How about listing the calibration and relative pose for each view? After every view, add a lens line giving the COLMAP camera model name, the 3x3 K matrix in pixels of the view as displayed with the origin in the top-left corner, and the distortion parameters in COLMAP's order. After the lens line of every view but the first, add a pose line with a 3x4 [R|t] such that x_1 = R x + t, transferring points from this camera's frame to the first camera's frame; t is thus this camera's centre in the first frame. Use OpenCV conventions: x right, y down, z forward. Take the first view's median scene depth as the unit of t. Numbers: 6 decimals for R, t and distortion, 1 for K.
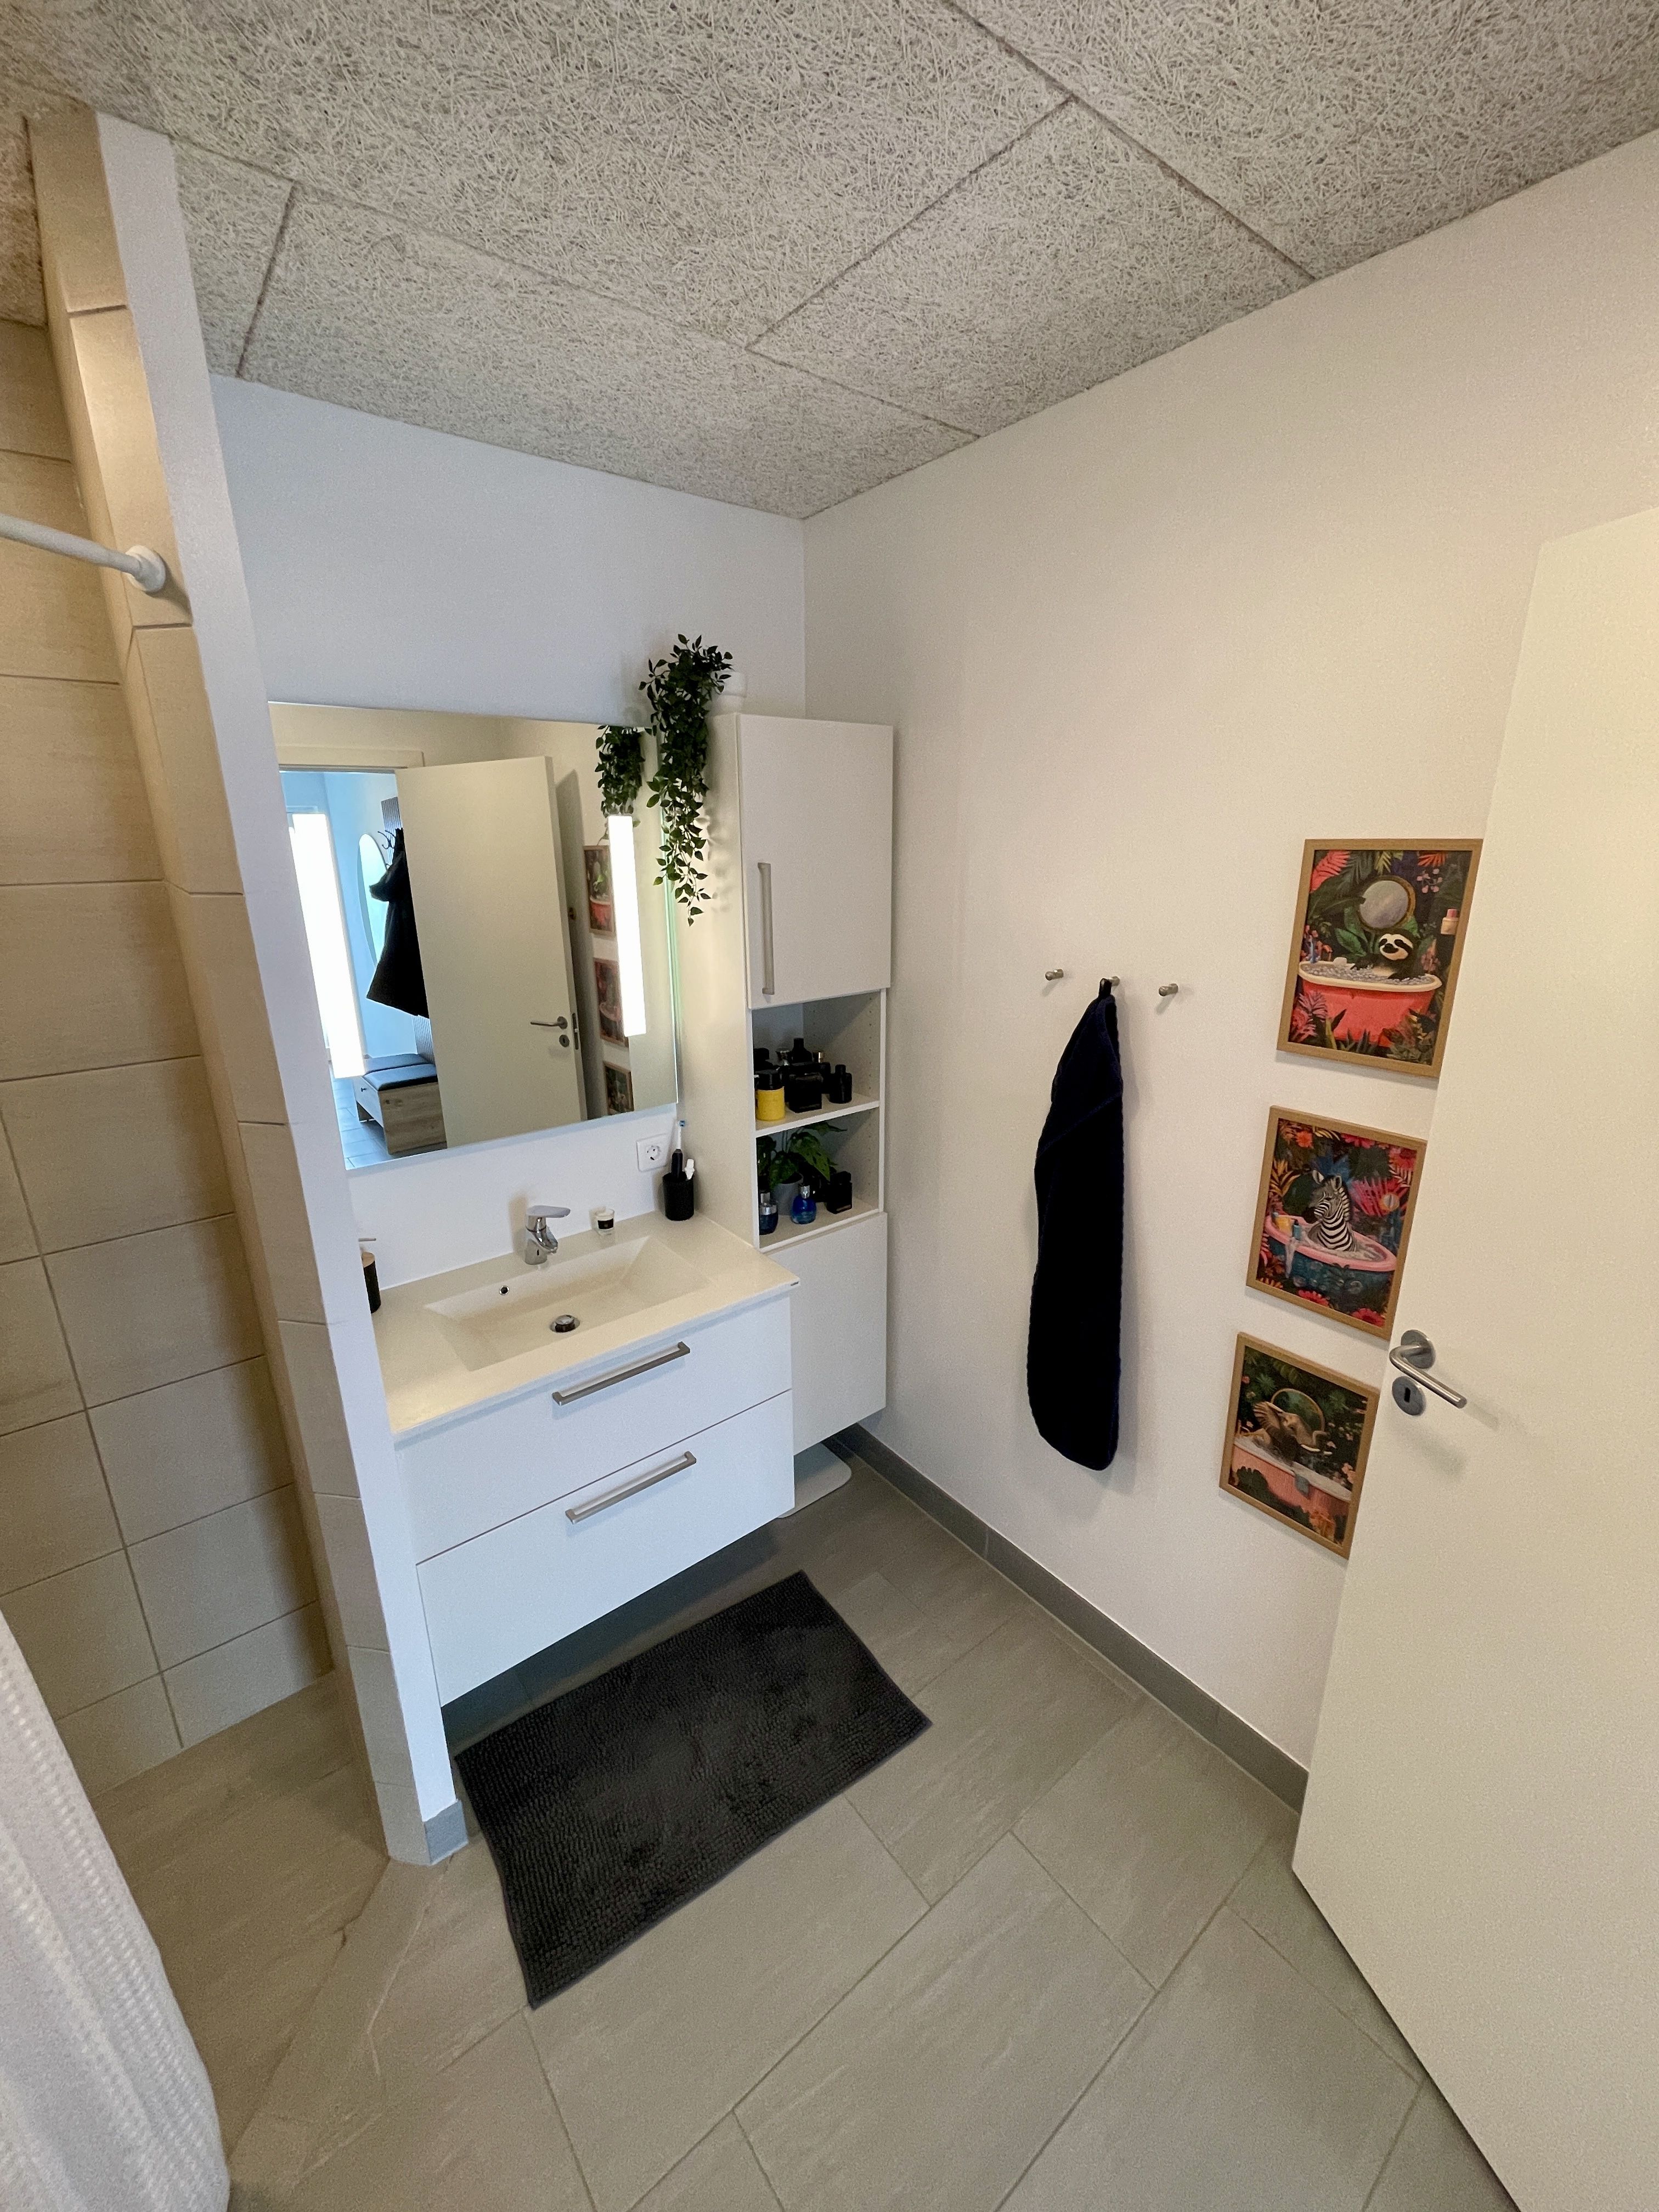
lens RADIAL K [[892.5, 0, 825.7], [0, 892.5, 1096.2], [0, 0, 1]] dist [-0.002000, 0.001655]
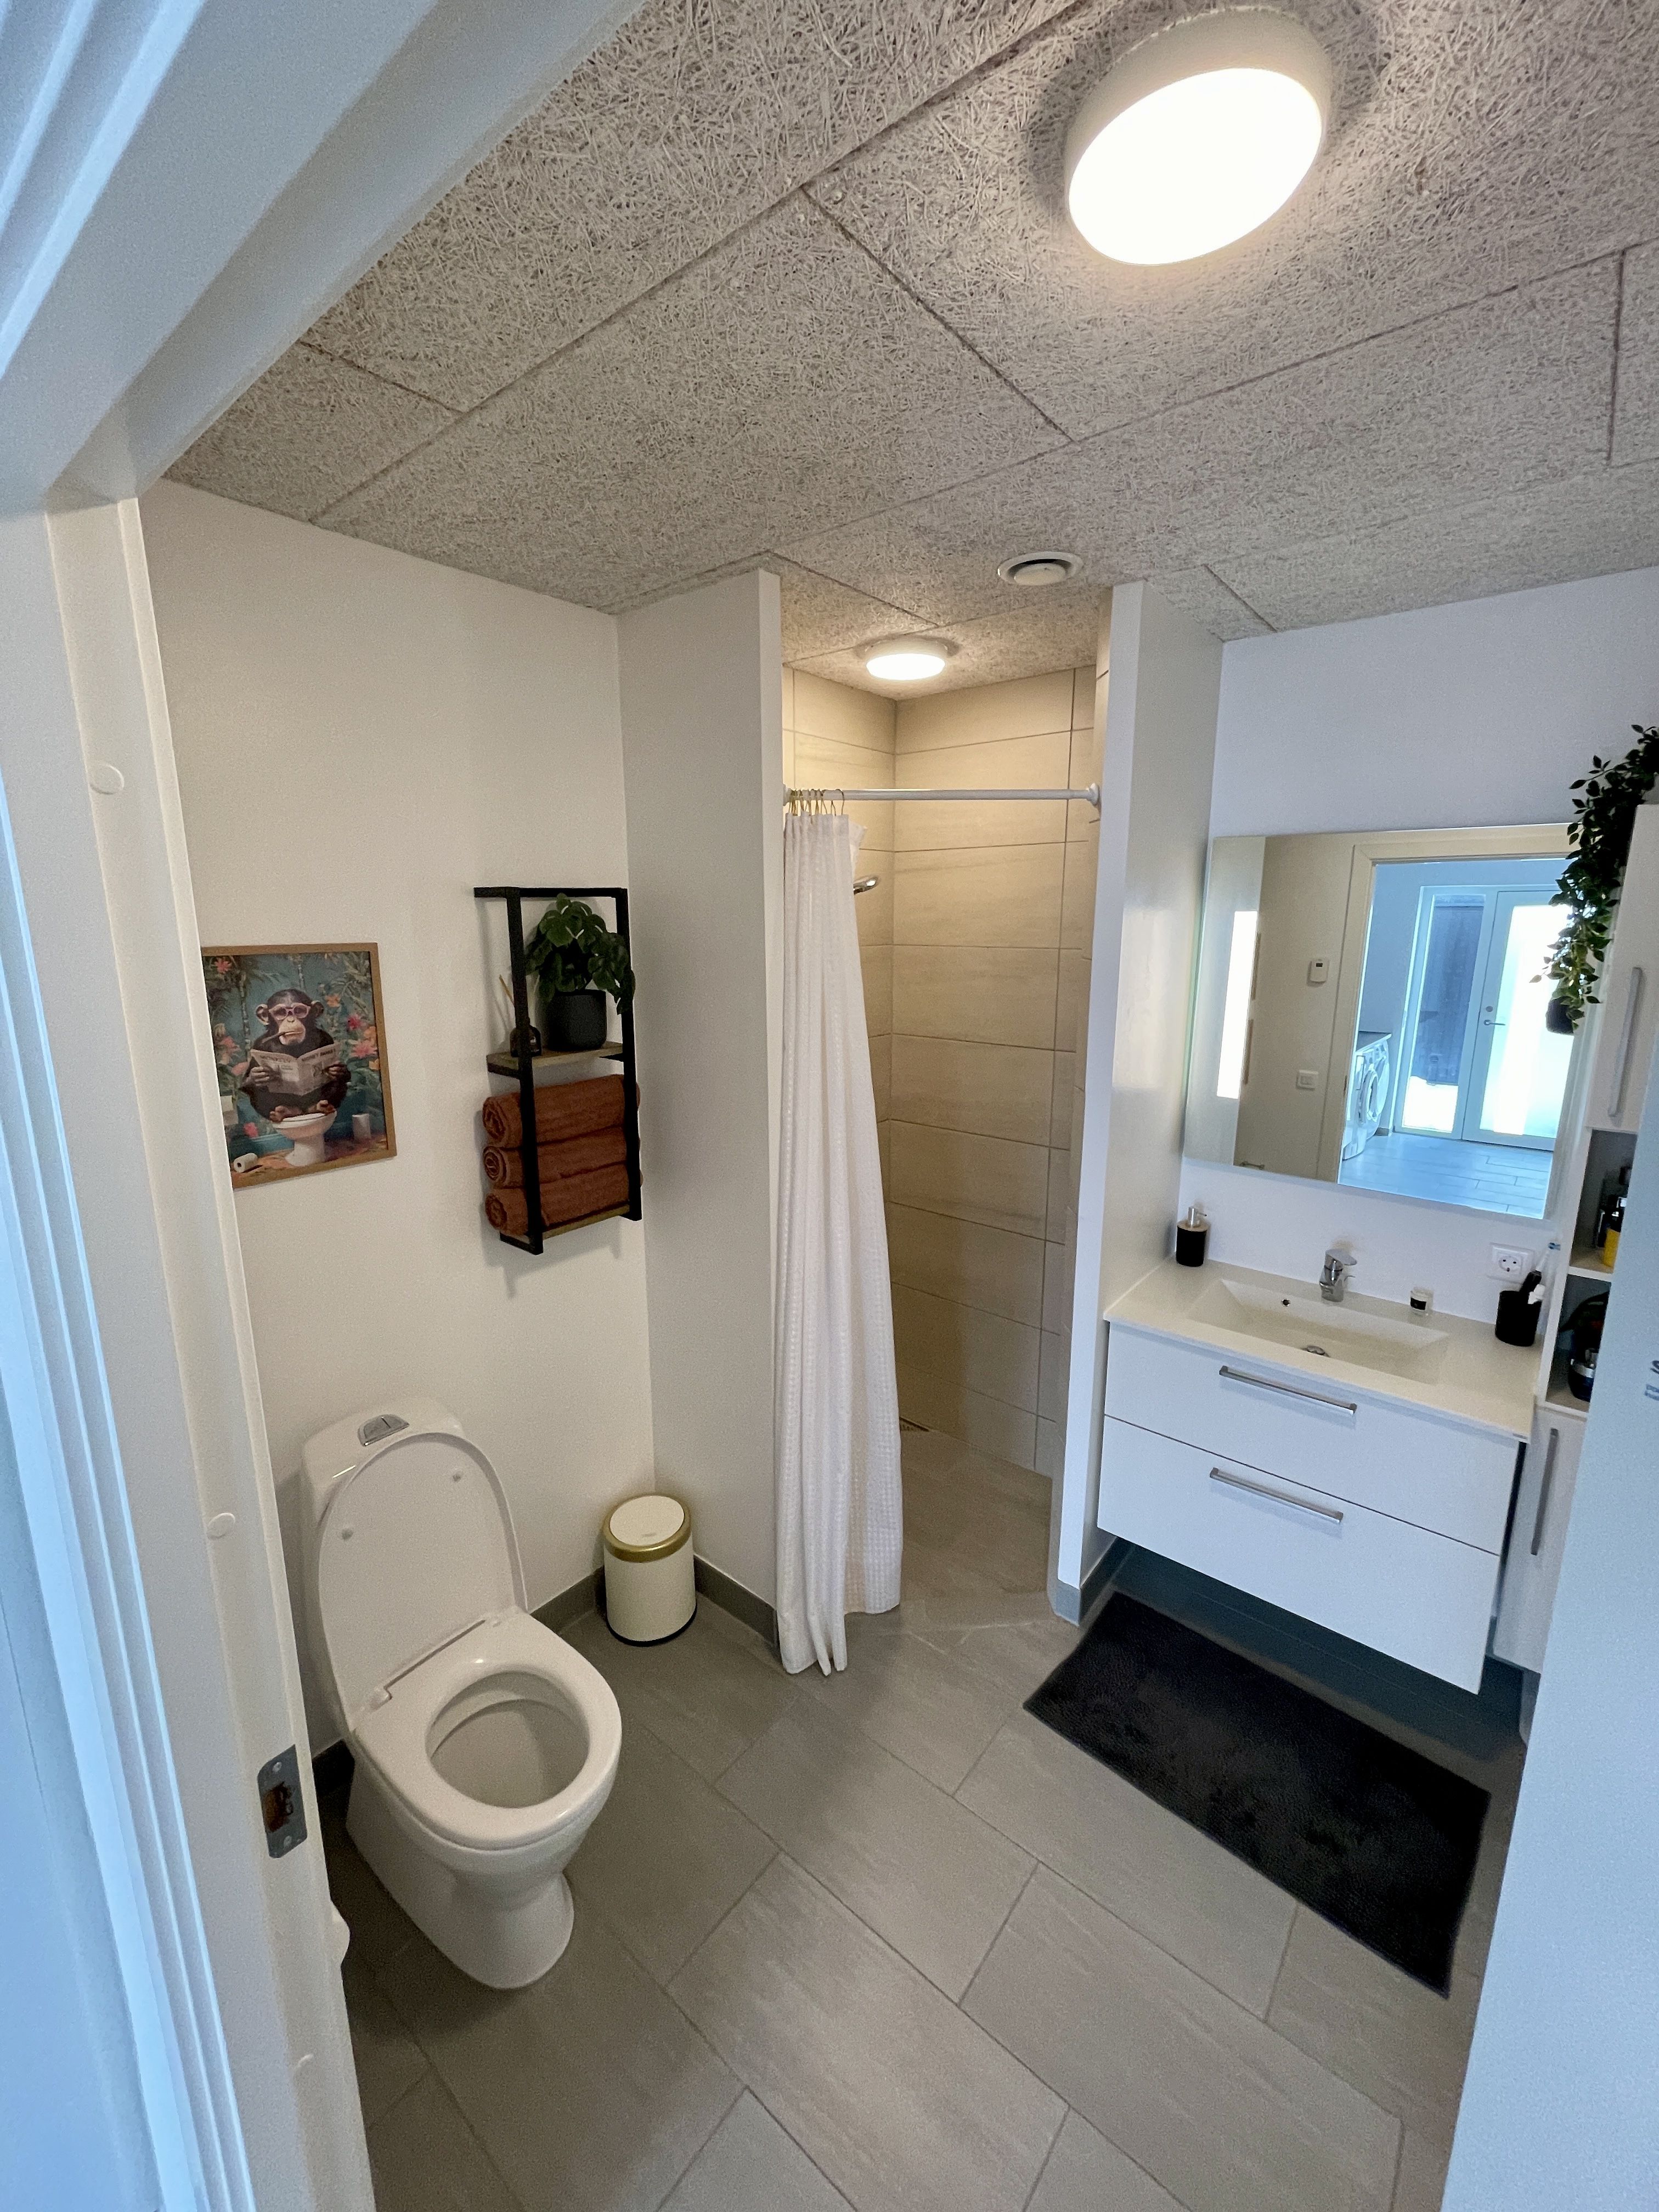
lens RADIAL K [[892.5, 0, 821.9], [0, 892.5, 1107.7], [0, 0, 1]] dist [-0.002000, 0.001655]
pose [[0.207250, 0.215027, -0.954364, 0.644929], [-0.281852, 0.947304, 0.152229, -0.039418], [0.936807, 0.237440, 0.256935, 0.056692]]
